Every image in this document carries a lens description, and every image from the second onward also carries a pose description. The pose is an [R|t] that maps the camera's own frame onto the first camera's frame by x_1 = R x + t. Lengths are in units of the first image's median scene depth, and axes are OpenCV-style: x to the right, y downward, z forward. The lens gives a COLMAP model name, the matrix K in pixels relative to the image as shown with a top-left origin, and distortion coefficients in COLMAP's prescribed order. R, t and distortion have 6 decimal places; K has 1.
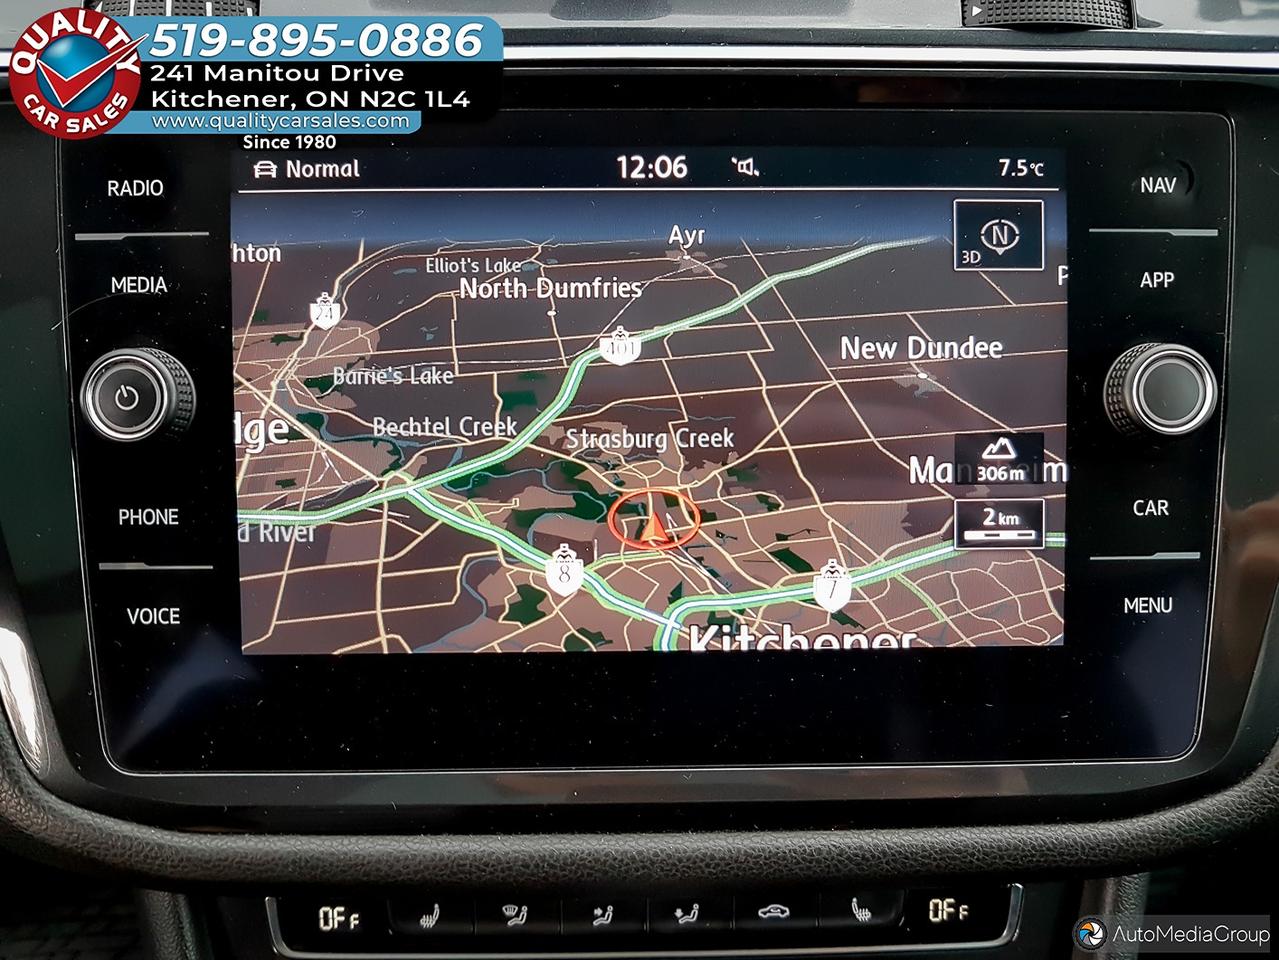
lens RADIAL K [[1042.3, 0, 644.0], [0, 1042.3, 489.1], [0, 0, 1]] dist [0.004894, -0.049615]
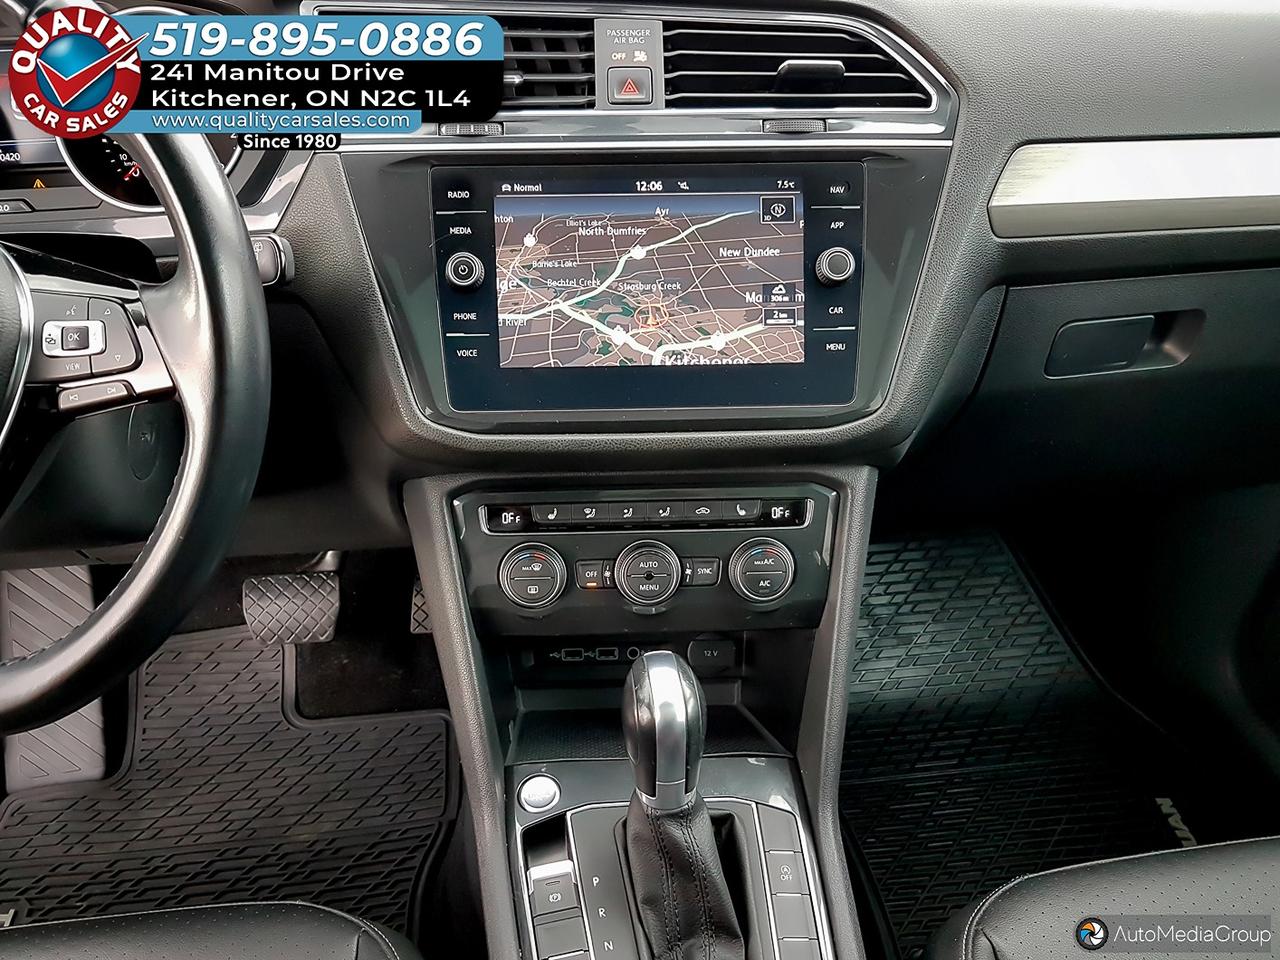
lens RADIAL K [[1043.1, 0, 619.2], [0, 1043.1, 505.0], [0, 0, 1]] dist [0.004894, -0.049615]
pose [[0.999838, -0.013301, 0.012134, -0.113208], [0.013327, 0.999909, -0.002088, 0.521535], [-0.012105, 0.002249, 0.999924, -1.696656]]
